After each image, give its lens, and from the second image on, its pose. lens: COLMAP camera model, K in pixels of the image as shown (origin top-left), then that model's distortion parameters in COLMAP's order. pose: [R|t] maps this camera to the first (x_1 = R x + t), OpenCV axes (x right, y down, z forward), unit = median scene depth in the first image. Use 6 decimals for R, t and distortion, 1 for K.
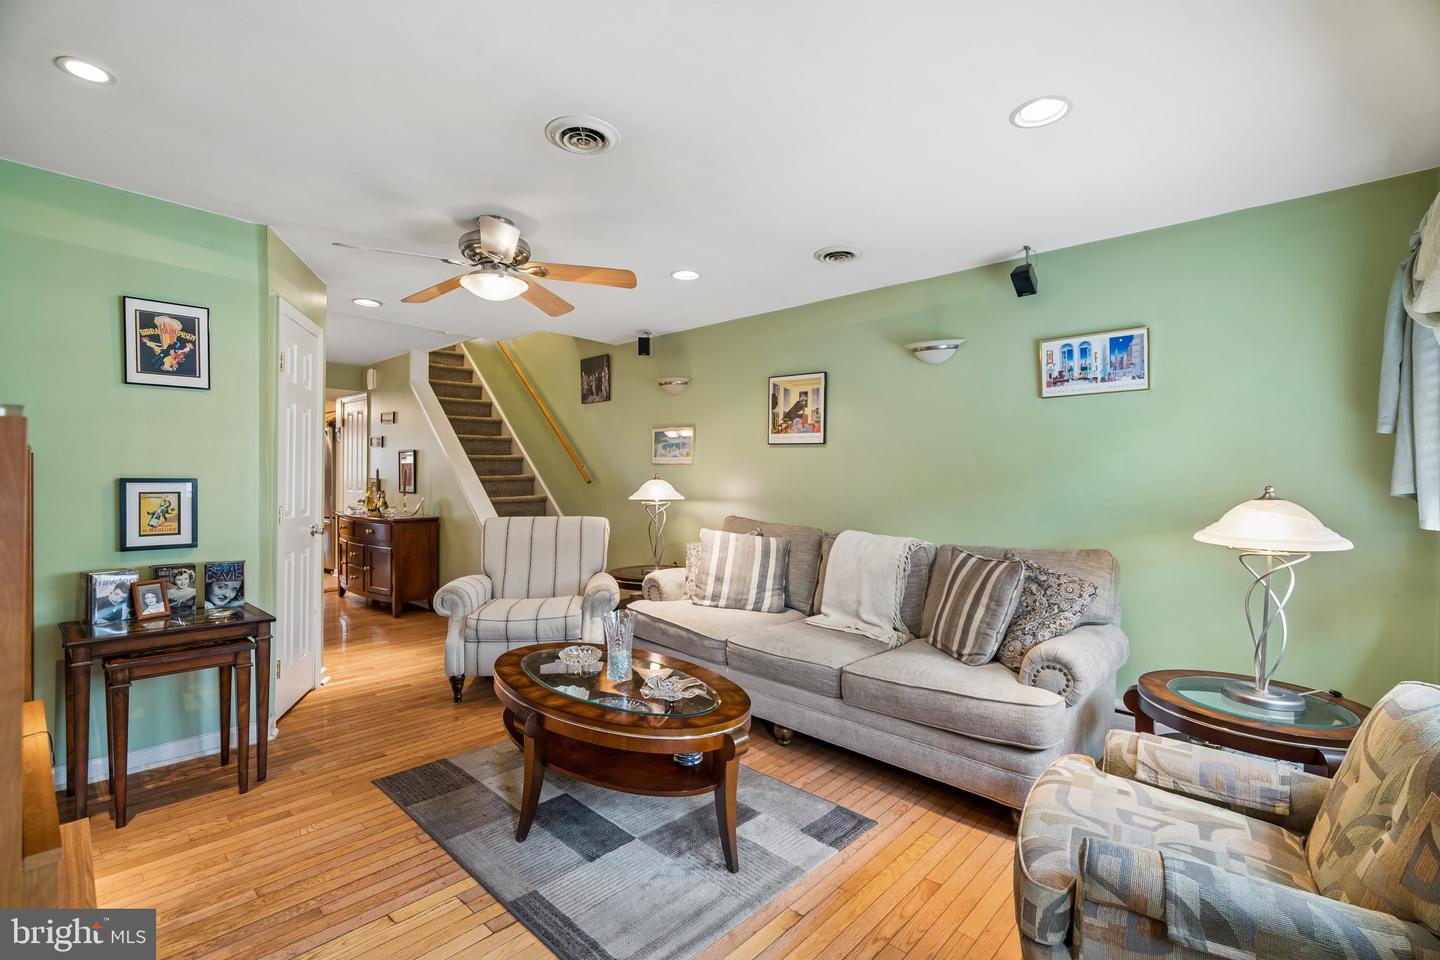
lens RADIAL K [[659.8, 0, 719.4], [0, 659.8, 482.1], [0, 0, 1]] dist [-0.001541, 0.000340]
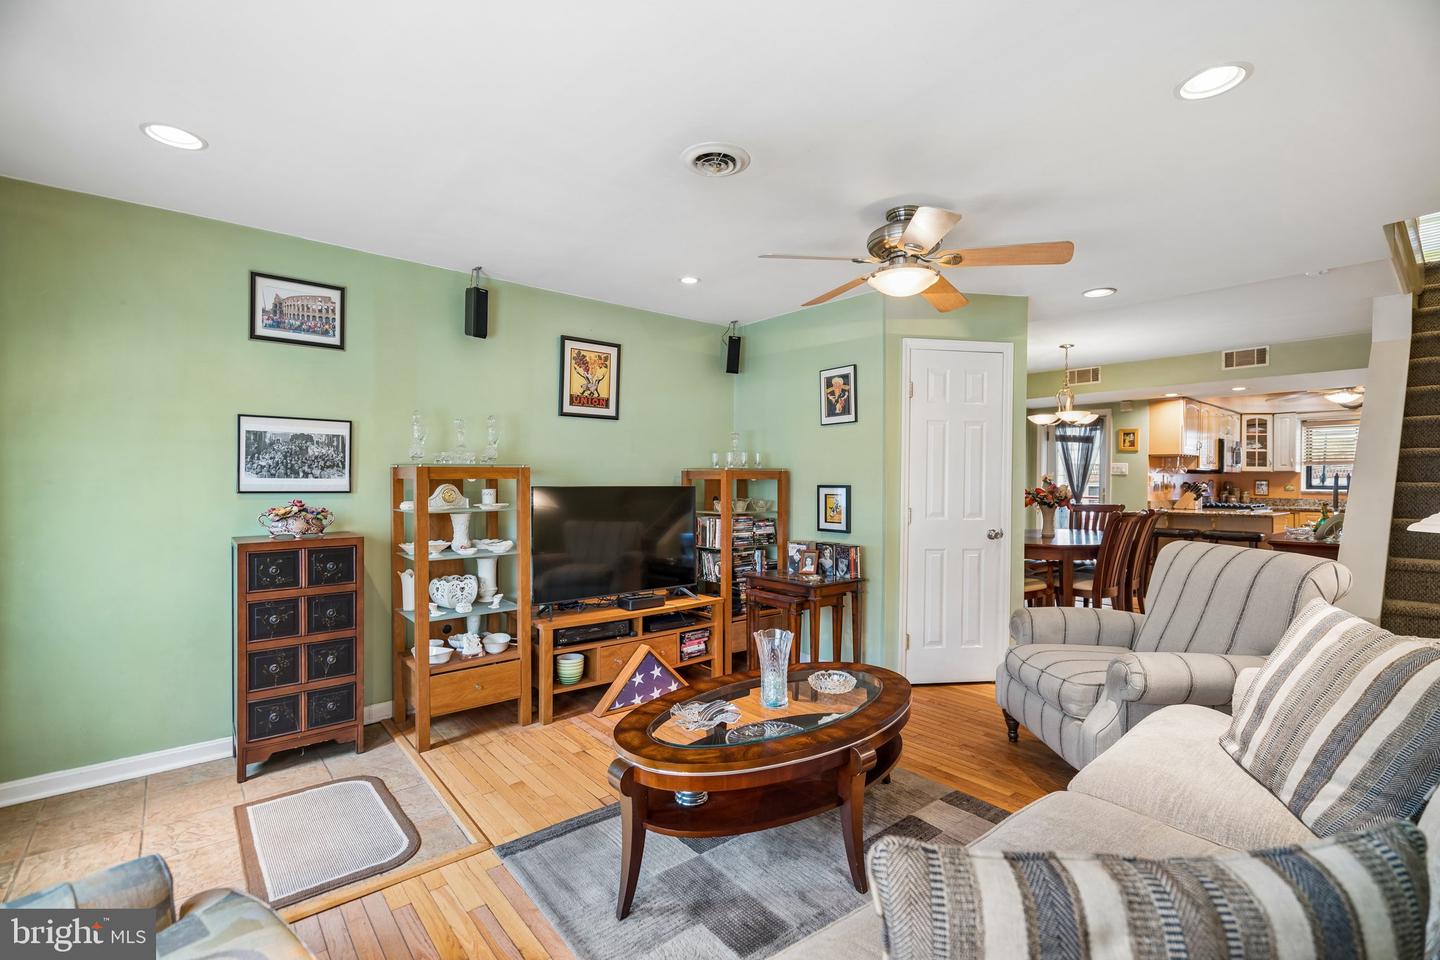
lens RADIAL K [[659.8, 0, 715.2], [0, 659.8, 479.1], [0, 0, 1]] dist [-0.001541, 0.000340]
pose [[-0.145713, -0.011035, -0.989265, 0.672968], [-0.010025, 0.999903, -0.009677, -0.002146], [0.989276, 0.008508, -0.145810, 0.932991]]
